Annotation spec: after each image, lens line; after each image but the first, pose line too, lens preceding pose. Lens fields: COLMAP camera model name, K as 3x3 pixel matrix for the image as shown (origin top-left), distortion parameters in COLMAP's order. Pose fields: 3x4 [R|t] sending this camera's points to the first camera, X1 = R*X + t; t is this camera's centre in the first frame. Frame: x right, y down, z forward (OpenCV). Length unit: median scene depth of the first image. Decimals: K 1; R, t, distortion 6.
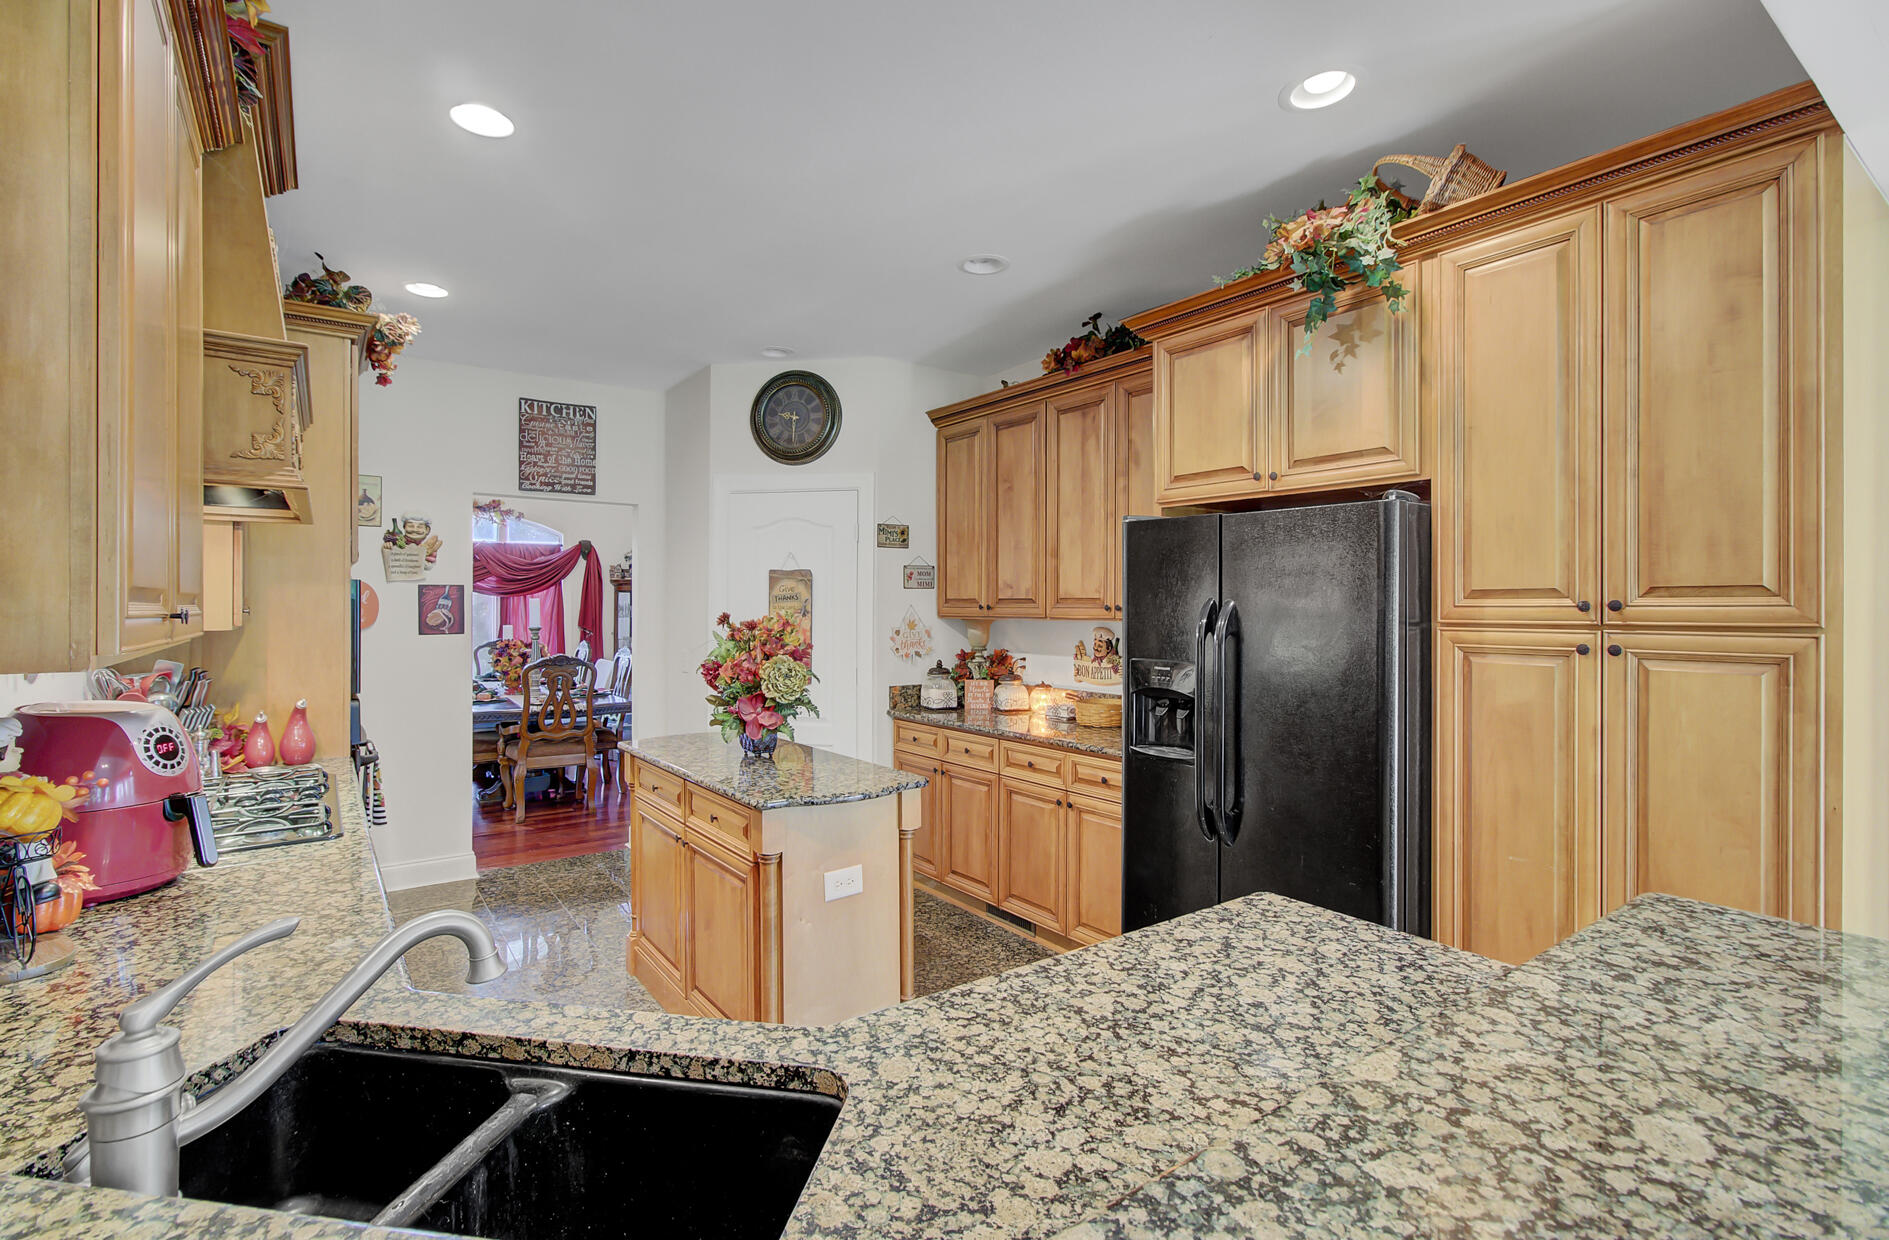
lens RADIAL K [[861.6, 0, 928.6], [0, 861.6, 606.5], [0, 0, 1]] dist [-0.002486, 0.000228]
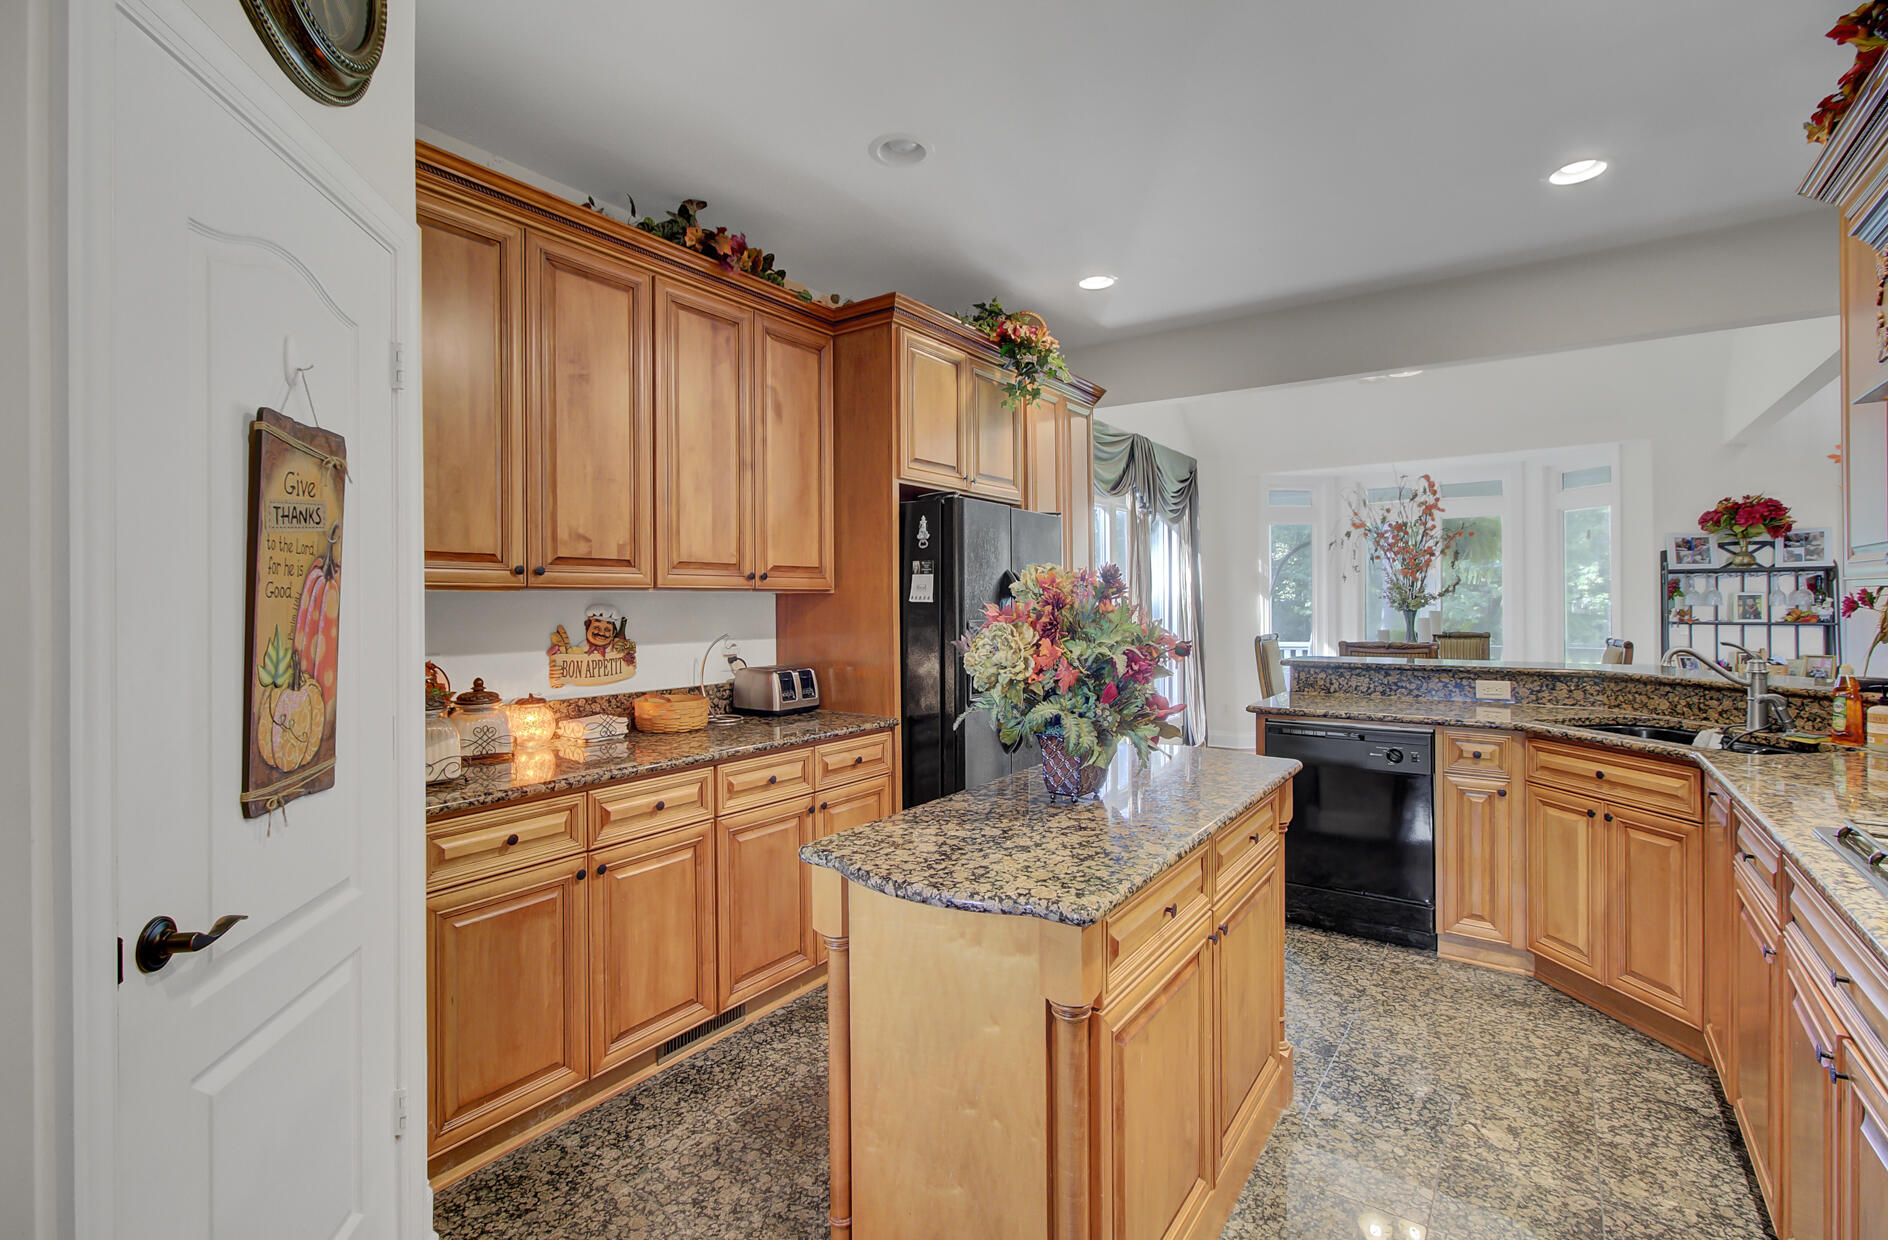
lens RADIAL K [[866.2, 0, 933.6], [0, 866.2, 595.1], [0, 0, 1]] dist [-0.005507, 0.000007]
pose [[-0.331248, 0.008289, 0.943507, -0.575395], [0.008565, 0.999947, -0.005778, 0.023469], [-0.943505, 0.006167, -0.331302, 0.989885]]
